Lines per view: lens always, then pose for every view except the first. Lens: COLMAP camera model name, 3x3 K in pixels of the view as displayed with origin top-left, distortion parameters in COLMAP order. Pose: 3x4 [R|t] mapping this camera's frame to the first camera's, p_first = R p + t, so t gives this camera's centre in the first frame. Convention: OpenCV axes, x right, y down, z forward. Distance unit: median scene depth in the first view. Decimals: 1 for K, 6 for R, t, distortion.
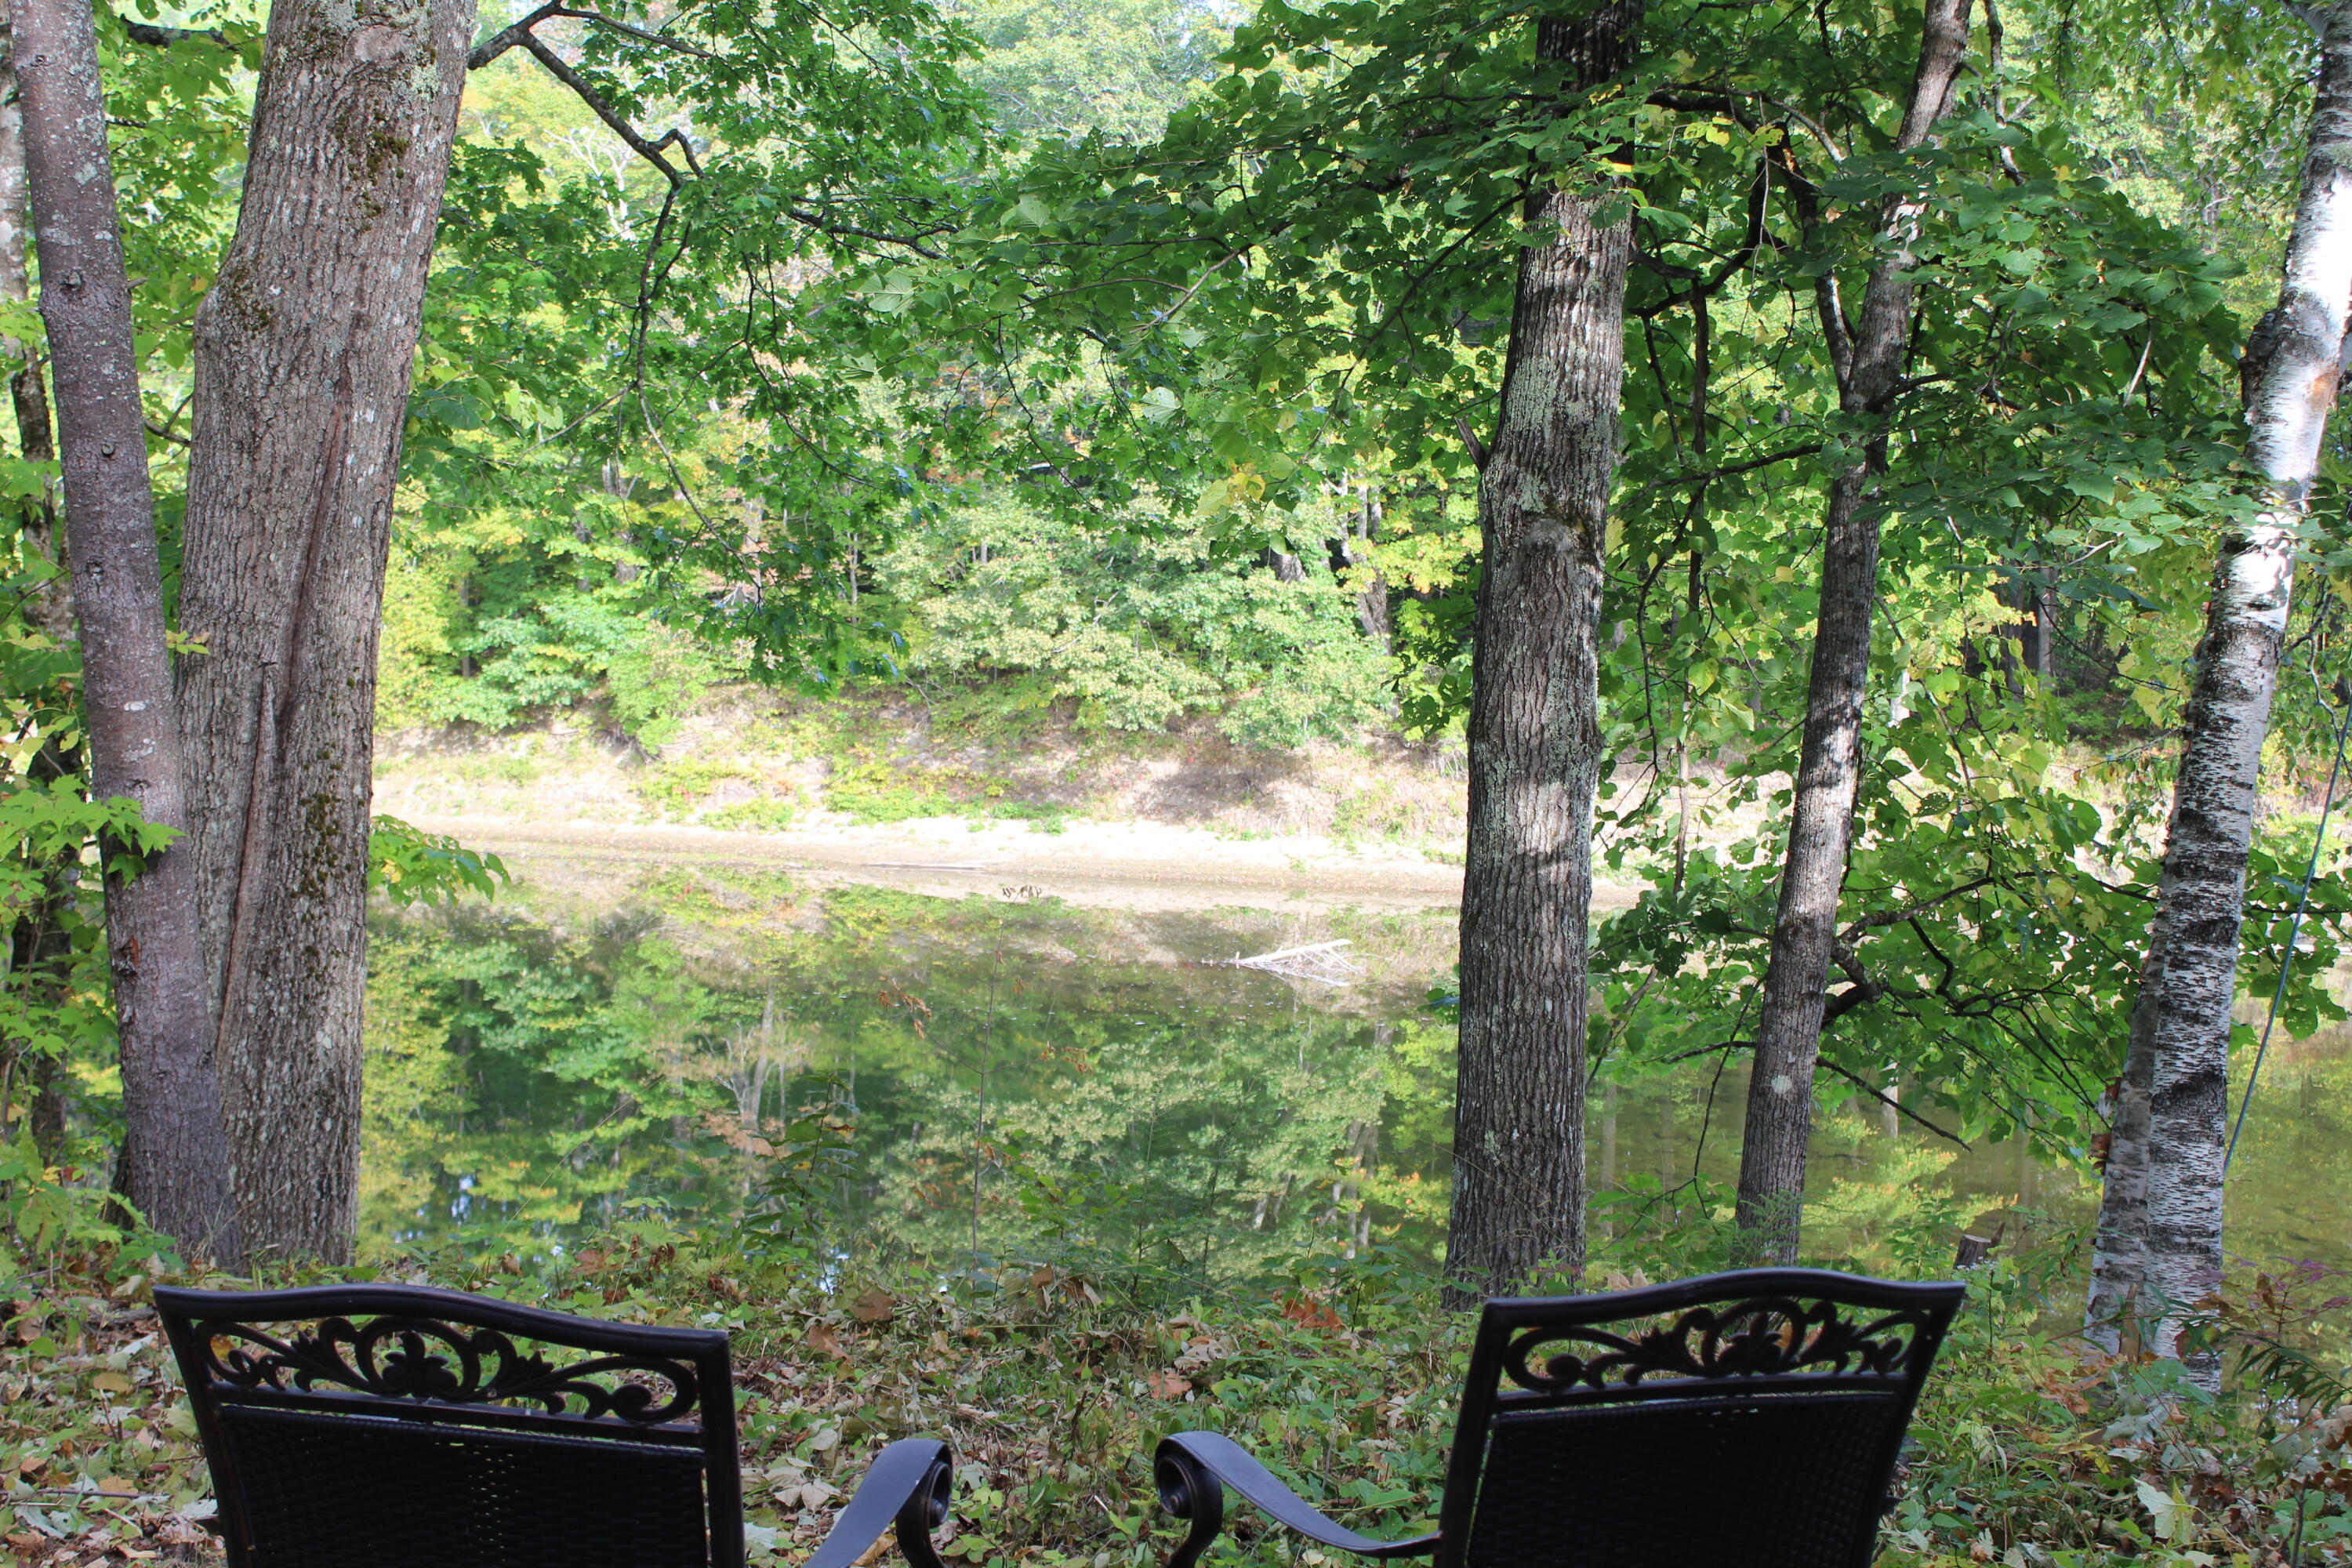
lens RADIAL K [[3242.3, 0, 1166.3], [0, 3242.3, 785.4], [0, 0, 1]] dist [-0.014679, 0.000000]
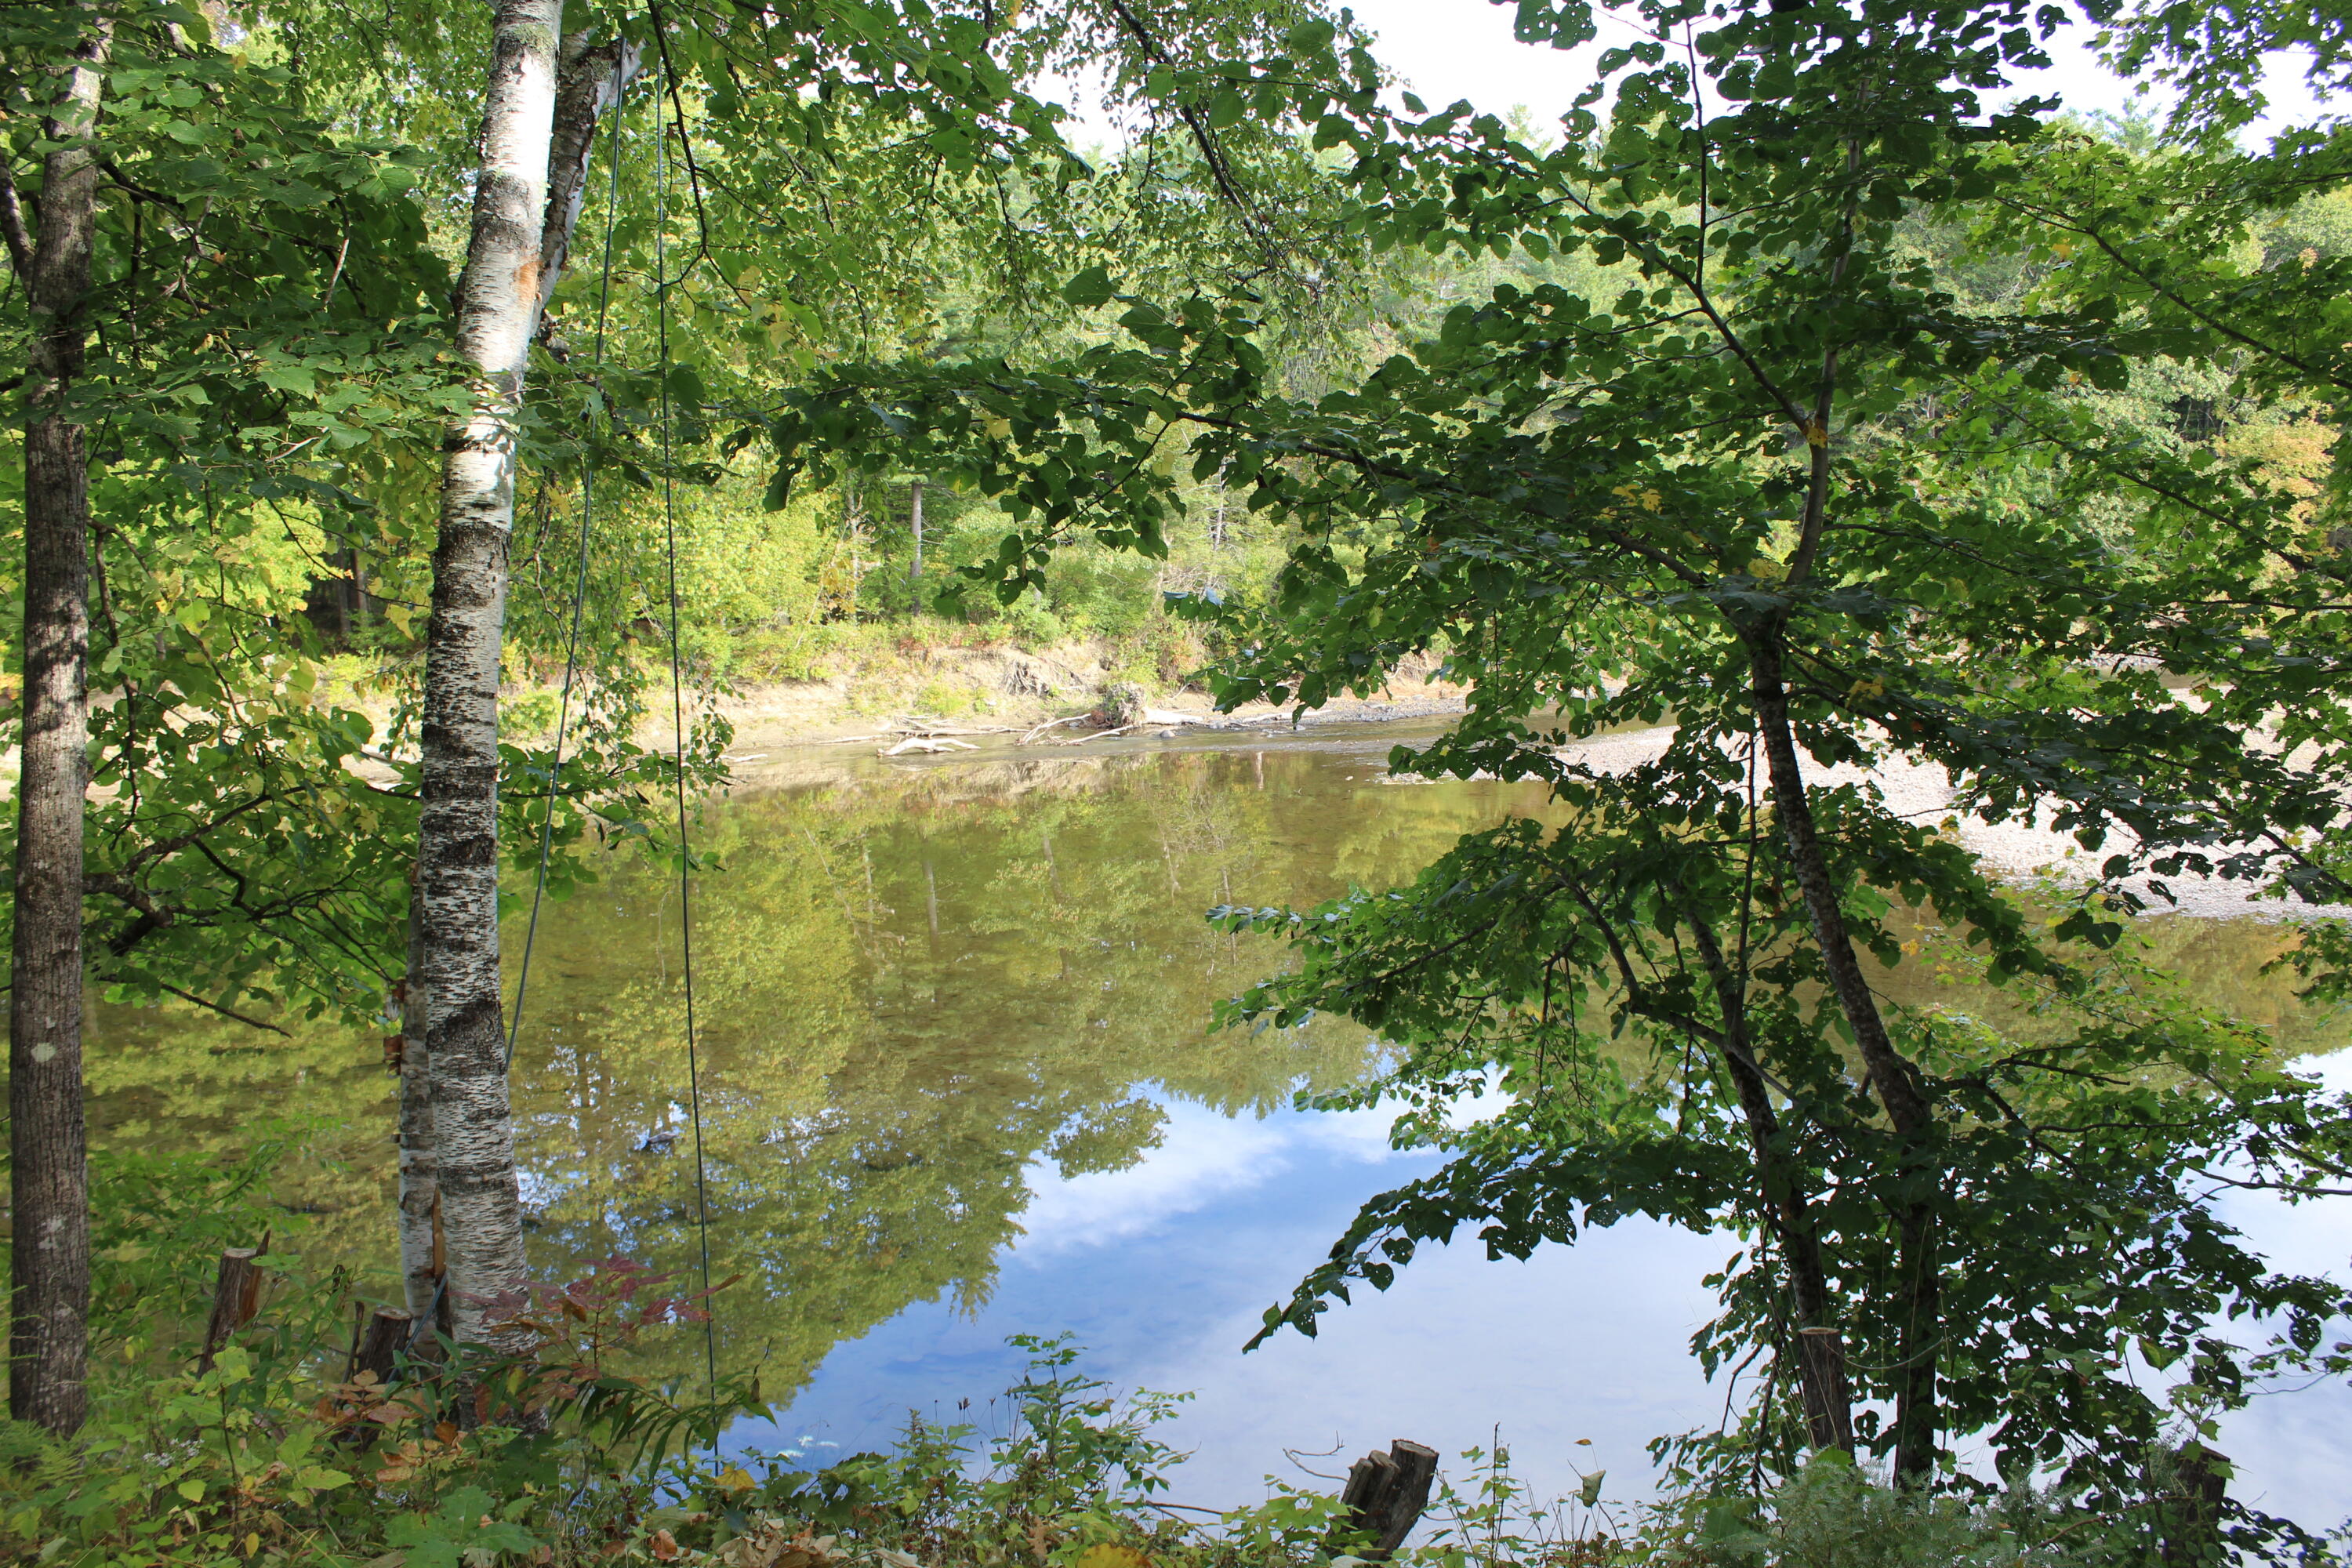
lens RADIAL K [[1955.6, 0, 1171.4], [0, 1955.6, 788.9], [0, 0, 1]] dist [-0.115702, 0.023834]
pose [[0.789812, -0.113111, 0.602829, 0.048531], [0.076318, 0.993334, 0.086392, -0.002027], [-0.608582, -0.022227, 0.793179, 0.140581]]
